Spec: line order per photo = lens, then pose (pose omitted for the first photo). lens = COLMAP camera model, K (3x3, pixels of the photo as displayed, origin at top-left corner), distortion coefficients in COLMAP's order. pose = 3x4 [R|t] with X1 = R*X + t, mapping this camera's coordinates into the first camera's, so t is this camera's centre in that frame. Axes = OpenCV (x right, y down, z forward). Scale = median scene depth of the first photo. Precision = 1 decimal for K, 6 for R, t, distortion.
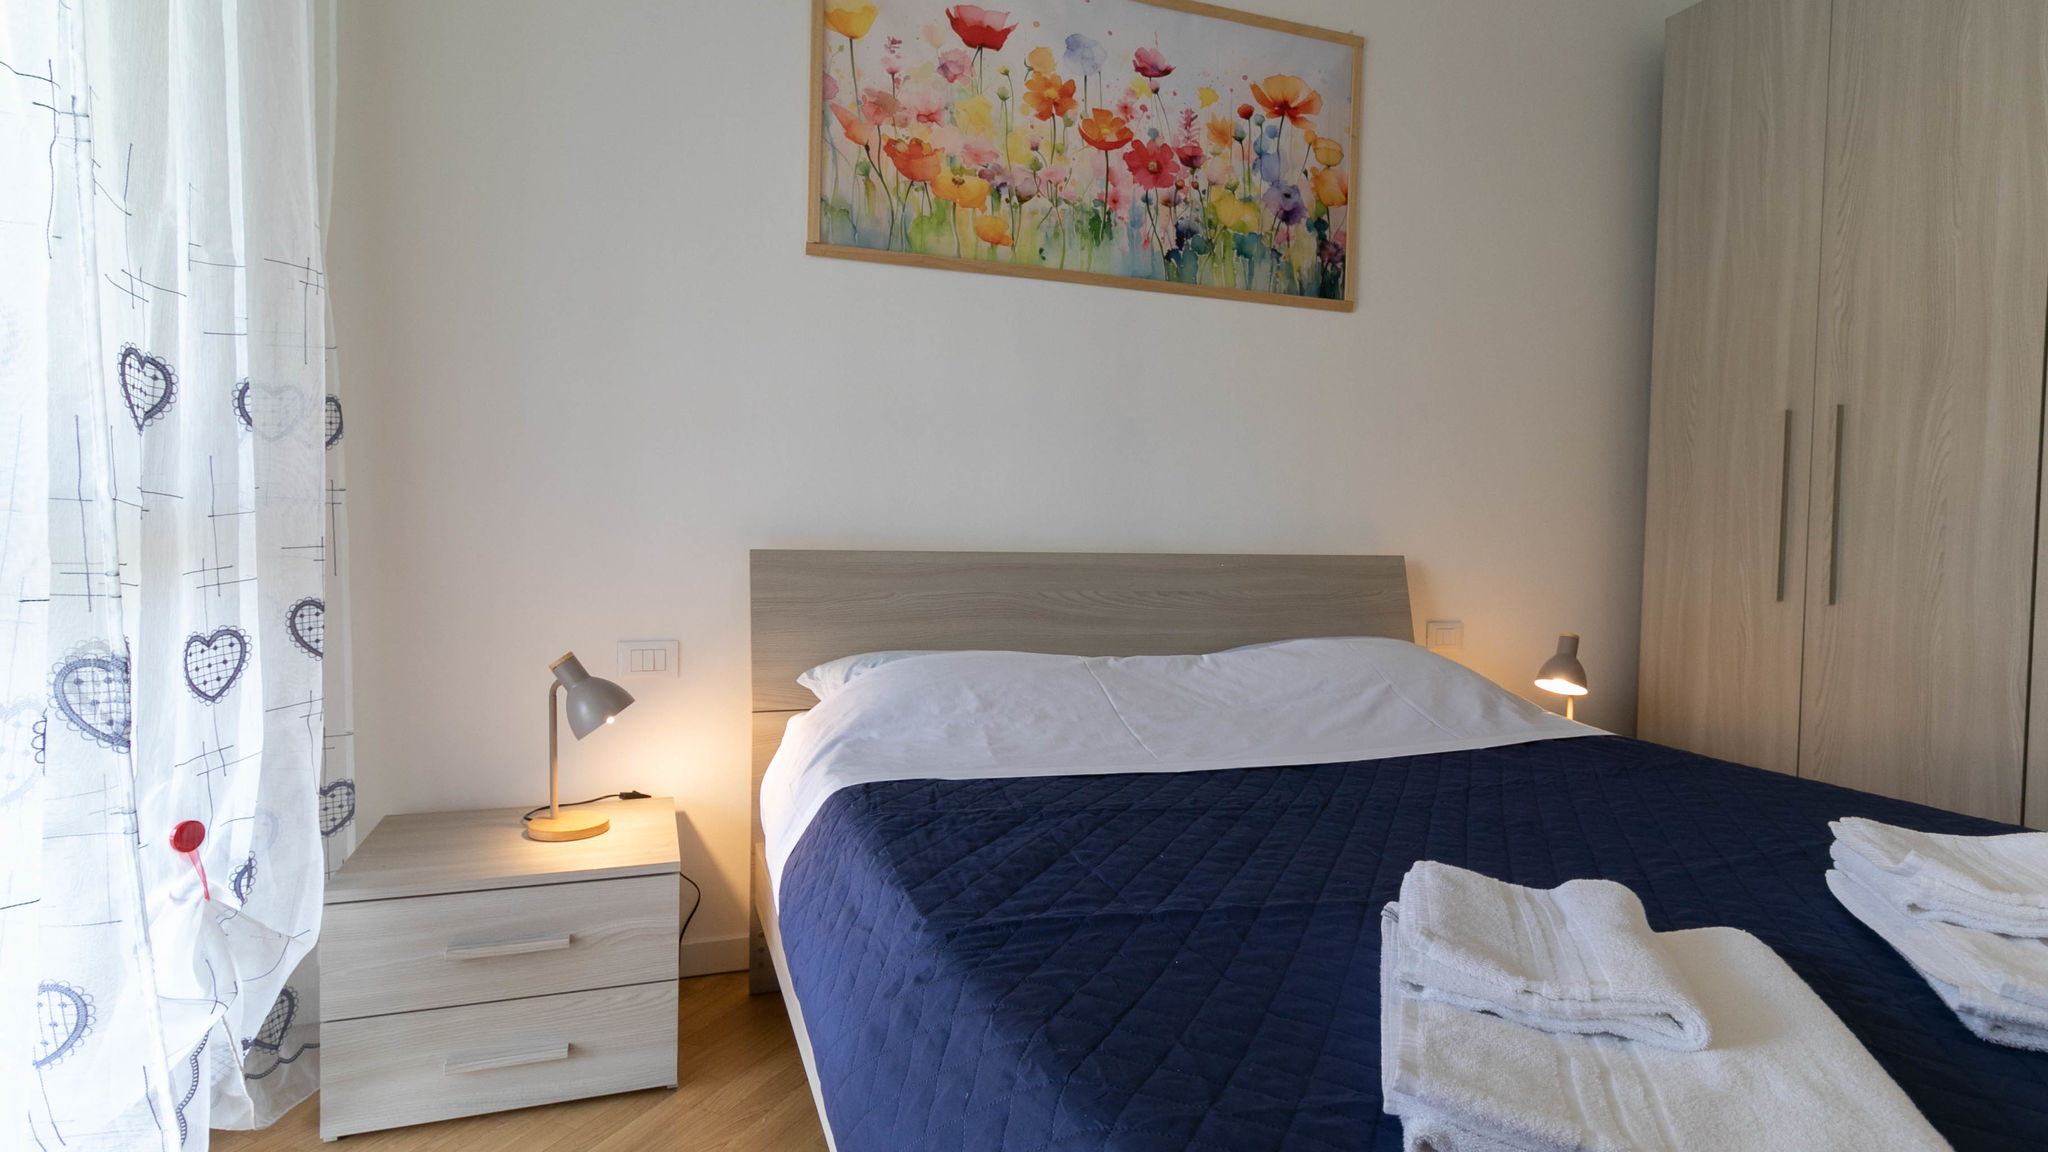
lens RADIAL K [[1073.2, 0, 1032.1], [0, 1073.2, 565.4], [0, 0, 1]] dist [0.000870, 0.000980]
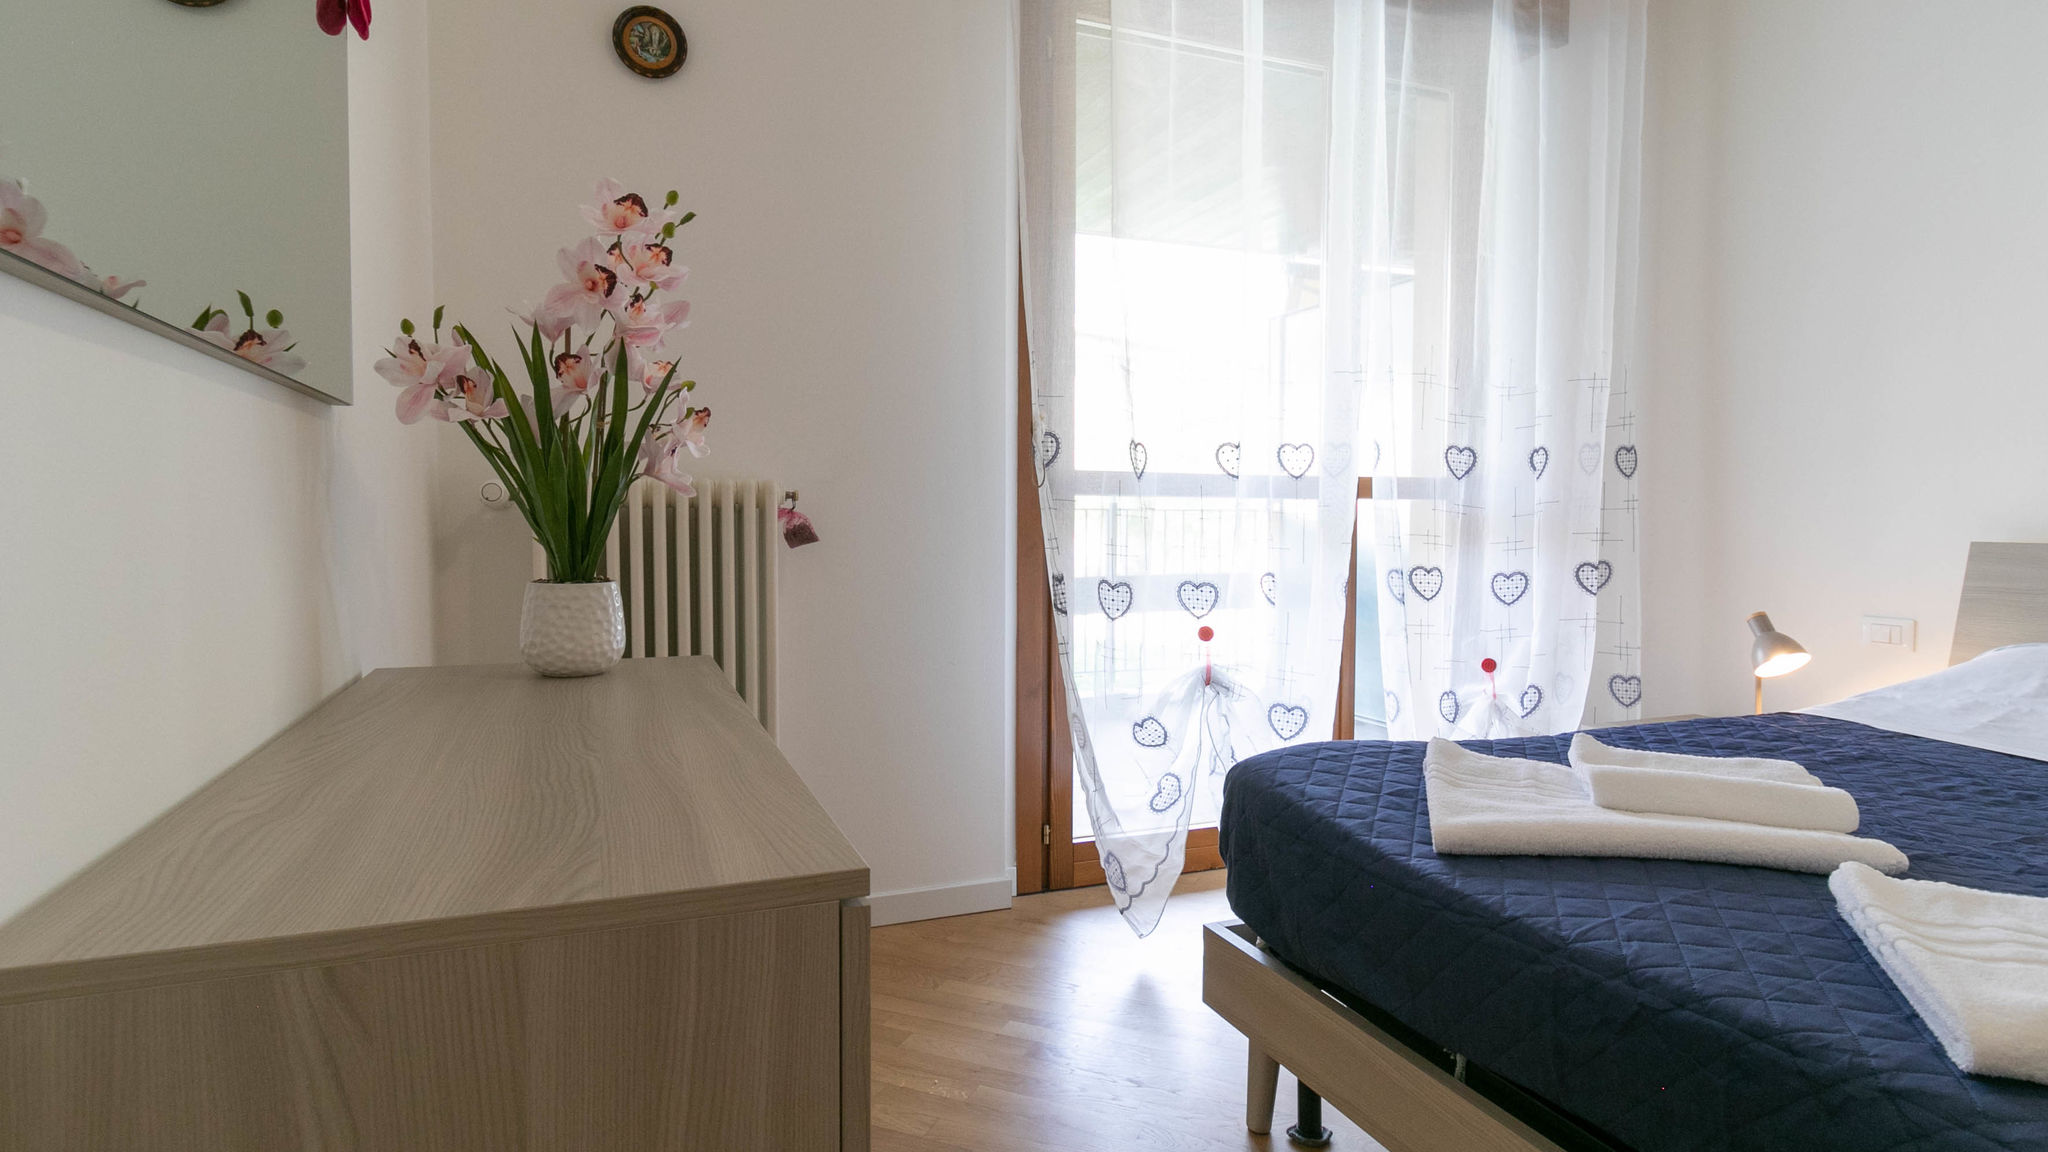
lens RADIAL K [[1073.2, 0, 1032.1], [0, 1073.2, 565.4], [0, 0, 1]] dist [0.000870, 0.000980]
pose [[0.027845, 0.031117, -0.999128, 0.730817], [-0.040235, 0.998740, 0.029984, 0.013661], [0.998802, 0.039365, 0.029062, 0.009820]]
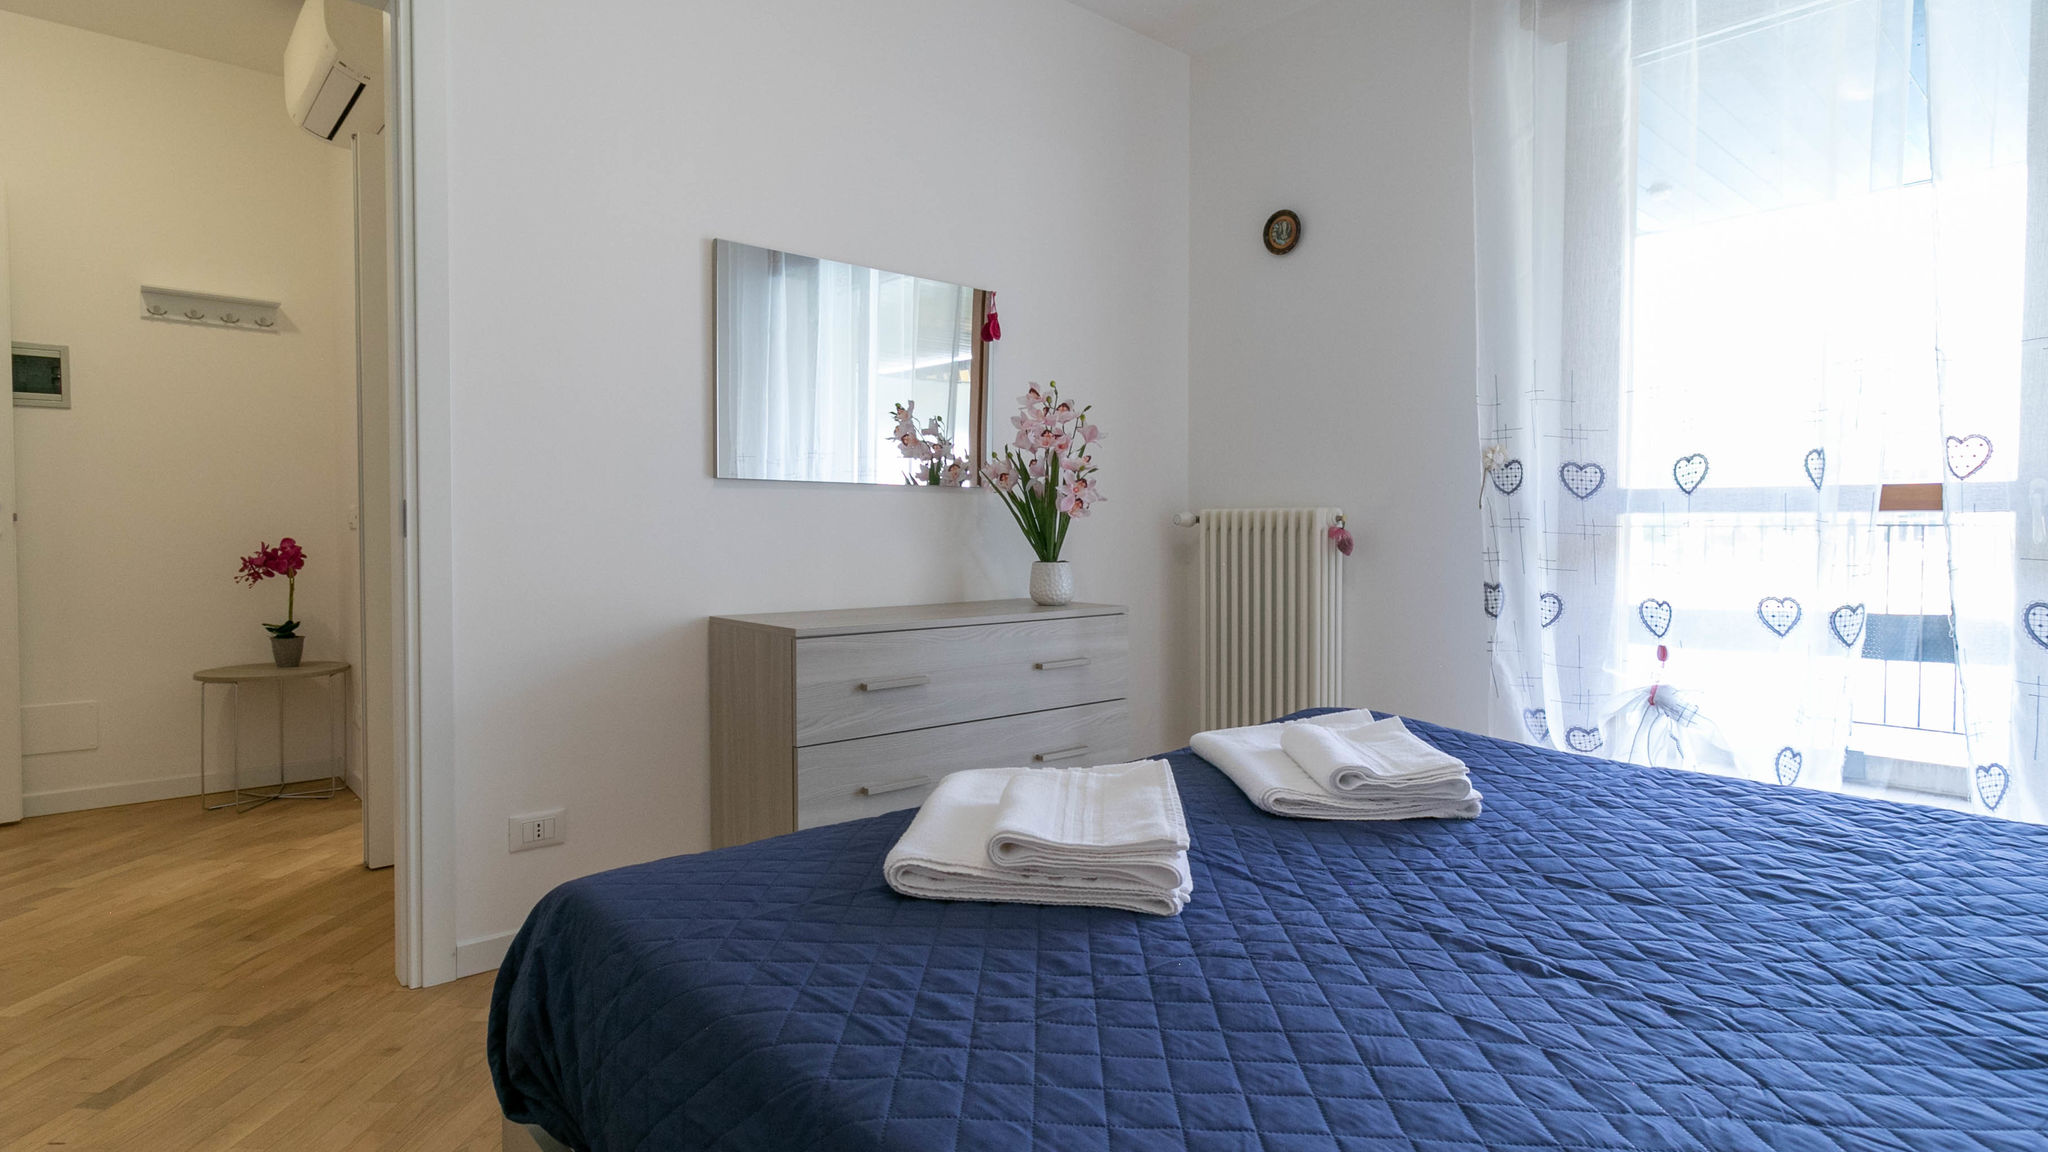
lens RADIAL K [[1061.9, 0, 1029.6], [0, 1061.9, 565.1], [0, 0, 1]] dist [-0.000748, 0.001956]
pose [[-0.933189, -0.004447, -0.359359, 0.619469], [-0.029027, 0.997589, 0.063033, -0.025479], [0.358213, 0.069253, -0.931068, 0.932677]]
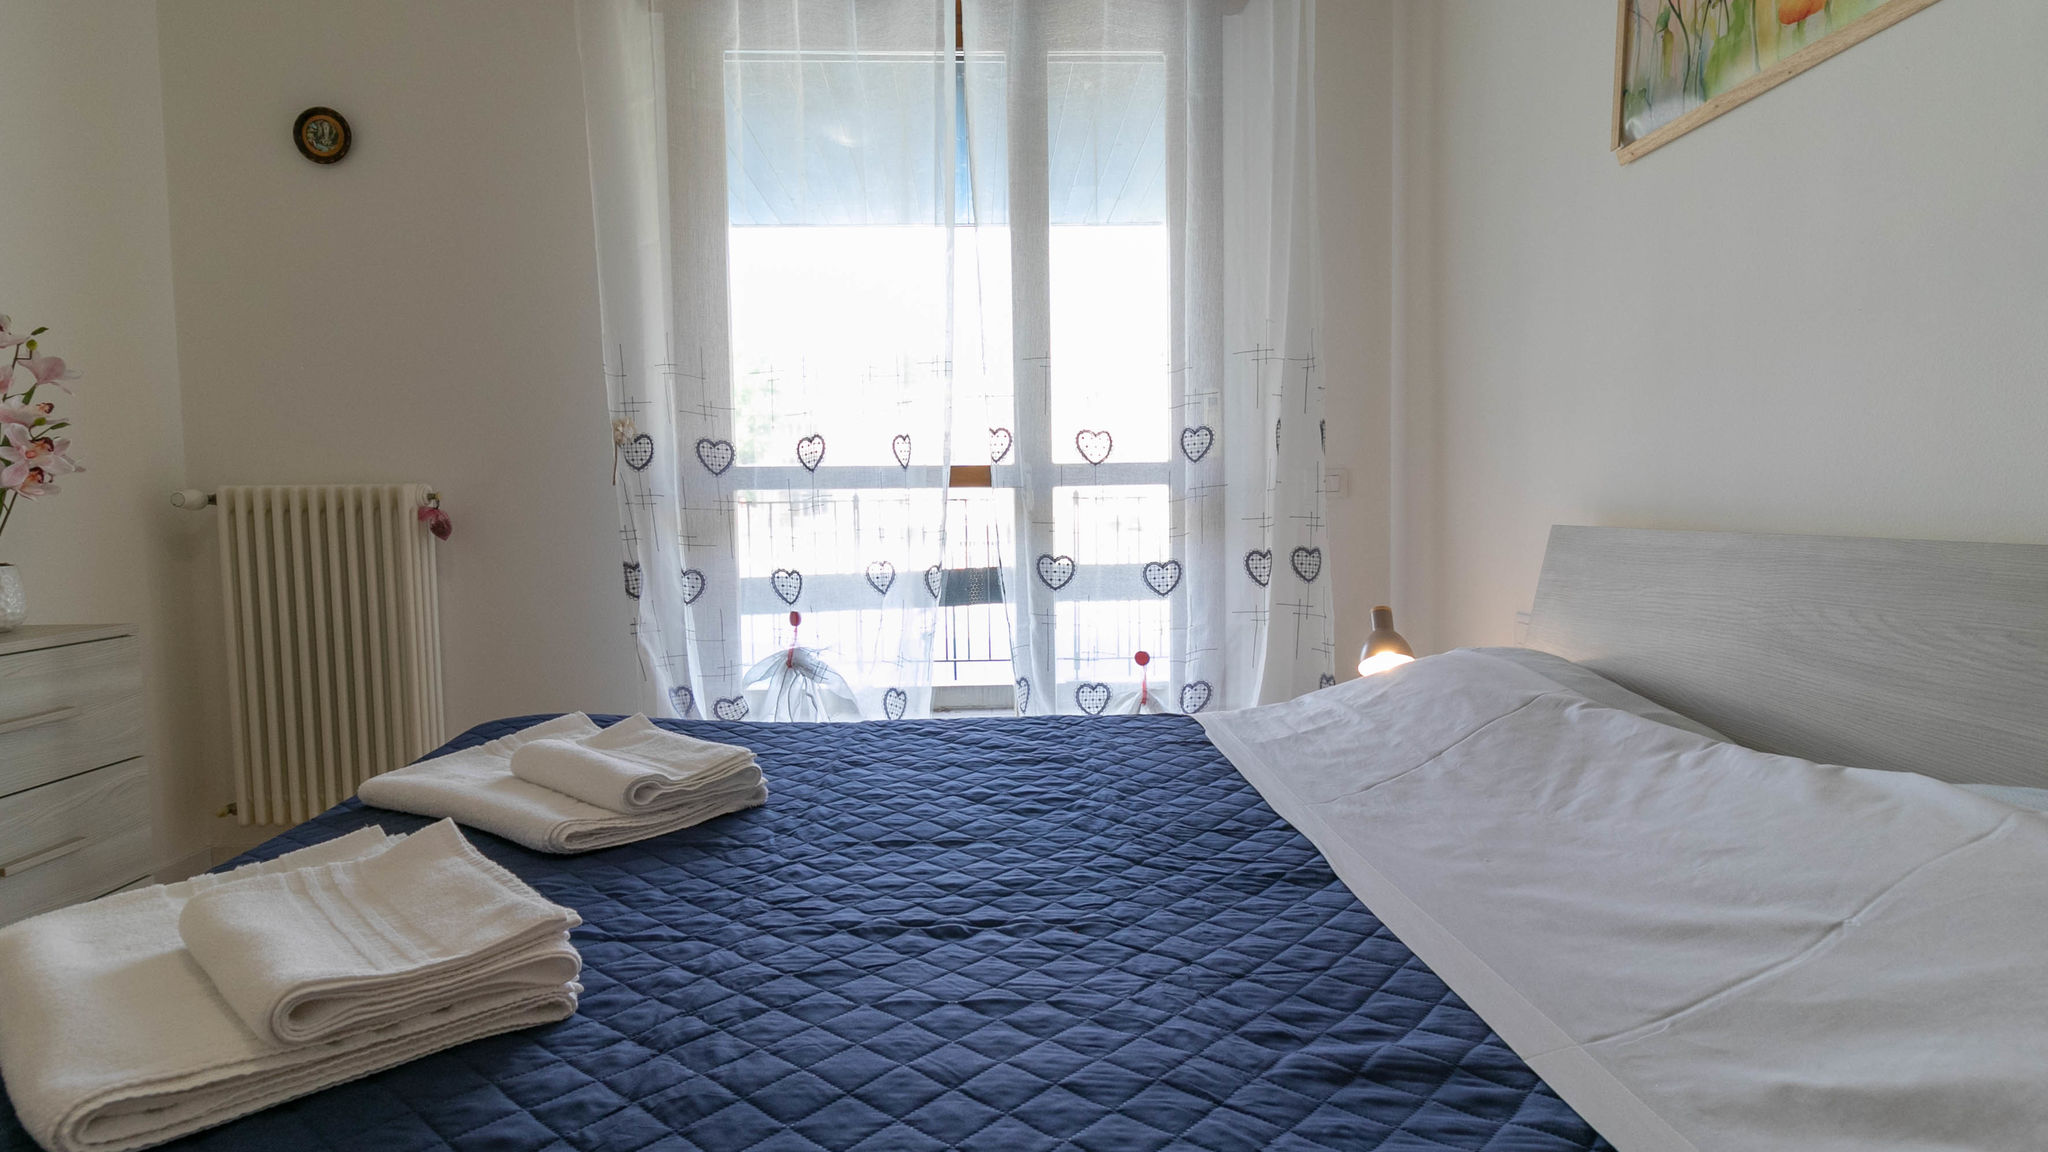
lens RADIAL K [[1085.9, 0, 1022.8], [0, 1085.9, 568.3], [0, 0, 1]] dist [-0.000174, -0.000057]
pose [[-0.308039, 0.045305, -0.950294, 0.681628], [-0.026350, 0.998076, 0.056124, -0.016347], [0.951009, 0.042328, -0.306253, 0.776224]]
